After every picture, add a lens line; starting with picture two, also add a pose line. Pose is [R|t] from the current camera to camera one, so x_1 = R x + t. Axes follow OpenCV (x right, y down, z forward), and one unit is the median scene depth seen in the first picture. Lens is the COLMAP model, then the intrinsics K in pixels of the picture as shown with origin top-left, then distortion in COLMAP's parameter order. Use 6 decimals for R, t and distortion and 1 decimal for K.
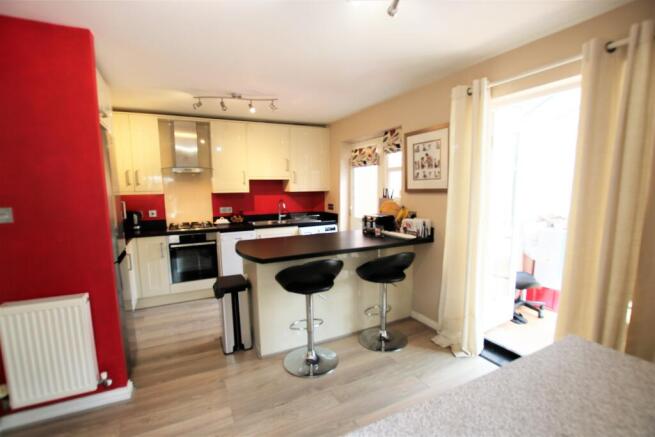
lens RADIAL K [[303.1, 0, 331.5], [0, 303.1, 220.2], [0, 0, 1]] dist [-0.029597, 0.001210]
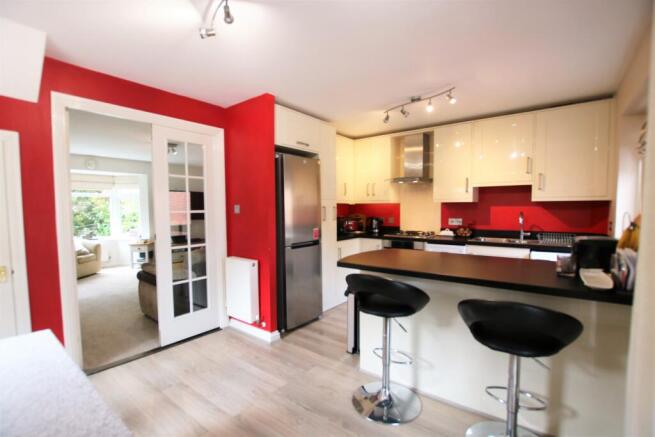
lens RADIAL K [[303.1, 0, 327.7], [0, 303.1, 221.9], [0, 0, 1]] dist [-0.029597, 0.001210]
pose [[0.418815, 0.051040, -0.906636, 0.358780], [-0.095913, 0.995321, 0.011725, -0.006930], [0.902992, 0.082048, 0.421751, 0.296592]]
